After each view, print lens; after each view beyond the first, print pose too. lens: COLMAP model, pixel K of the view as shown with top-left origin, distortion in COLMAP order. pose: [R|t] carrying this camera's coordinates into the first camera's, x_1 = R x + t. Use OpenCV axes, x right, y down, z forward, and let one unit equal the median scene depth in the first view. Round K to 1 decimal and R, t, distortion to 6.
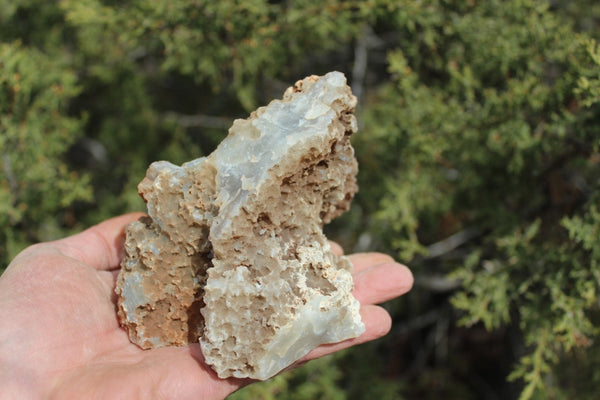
lens RADIAL K [[710.8, 0, 300.0], [0, 710.8, 200.0], [0, 0, 1]] dist [-0.115801, -0.004356]
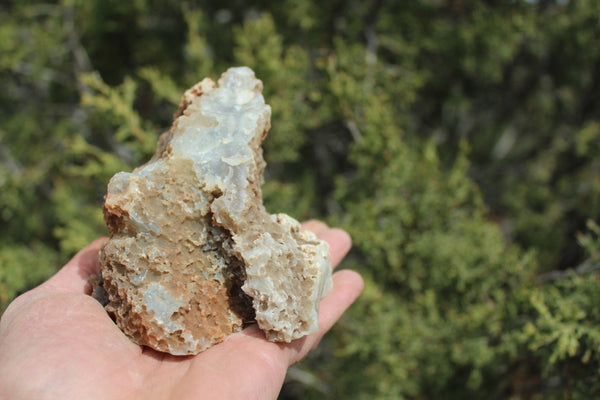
lens RADIAL K [[710.8, 0, 300.0], [0, 710.8, 200.0], [0, 0, 1]] dist [-0.115801, -0.004356]
pose [[0.722544, -0.207948, 0.659308, -0.678758], [0.339414, 0.937540, -0.076264, 0.138097], [-0.602269, 0.278883, 0.747995, 0.177701]]
